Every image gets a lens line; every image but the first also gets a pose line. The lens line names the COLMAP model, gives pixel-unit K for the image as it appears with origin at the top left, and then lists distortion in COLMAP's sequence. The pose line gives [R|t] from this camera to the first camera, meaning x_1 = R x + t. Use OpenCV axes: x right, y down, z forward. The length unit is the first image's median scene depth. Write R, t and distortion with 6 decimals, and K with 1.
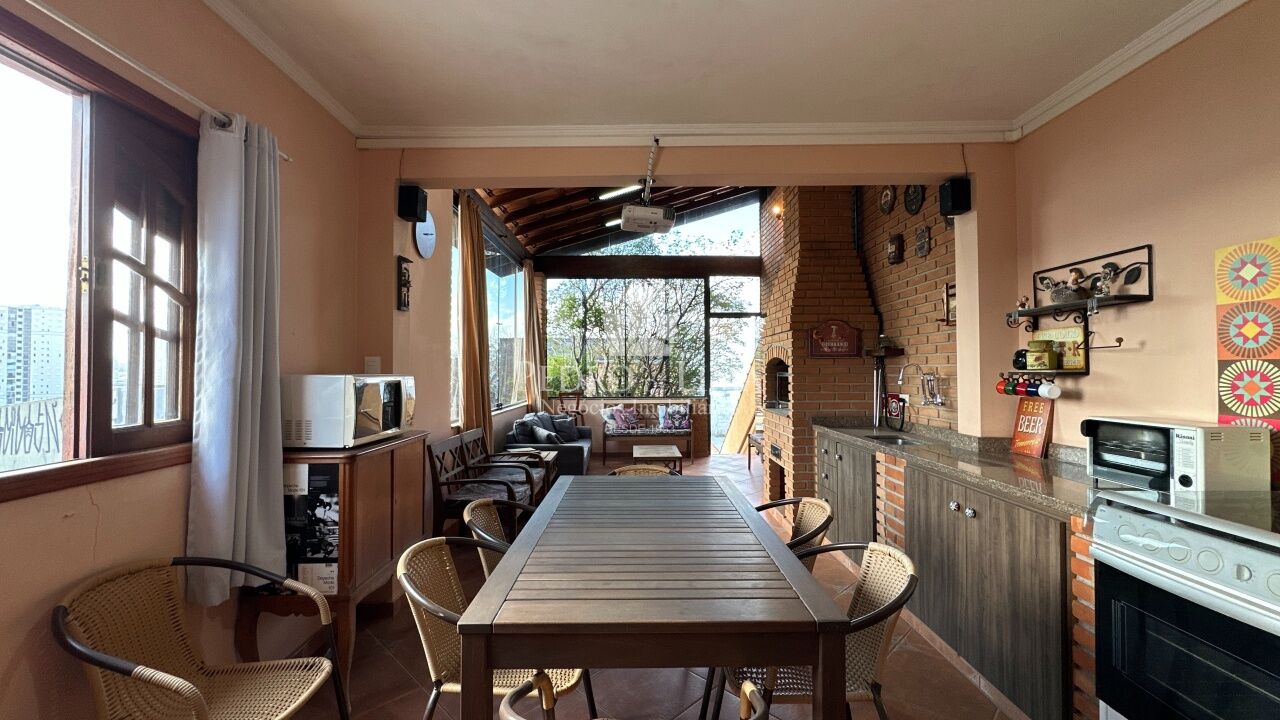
lens RADIAL K [[509.0, 0, 640.7], [0, 509.0, 359.5], [0, 0, 1]] dist [-0.007983, -0.000056]
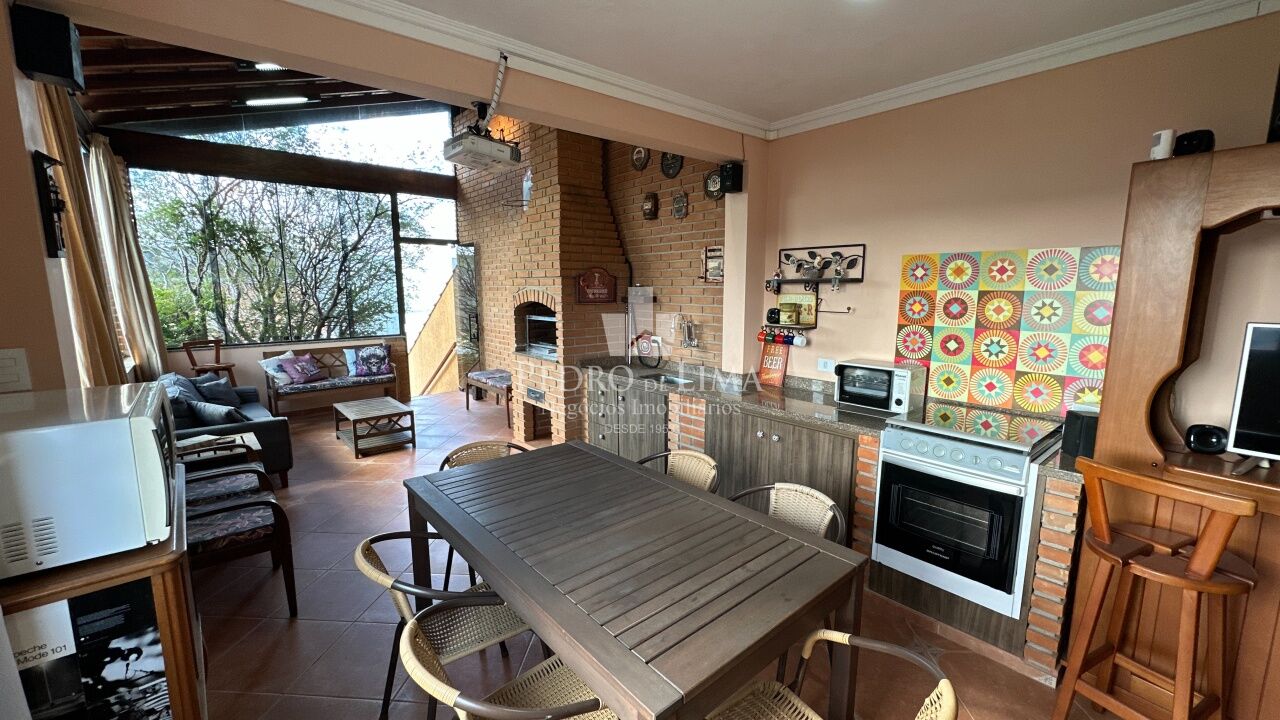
lens RADIAL K [[509.0, 0, 637.6], [0, 509.0, 360.5], [0, 0, 1]] dist [-0.007983, -0.000056]
pose [[0.760312, -0.094062, 0.642711, -0.383039], [-0.015171, 0.986618, 0.162341, -0.092438], [-0.649381, -0.133180, 0.748711, 0.199848]]
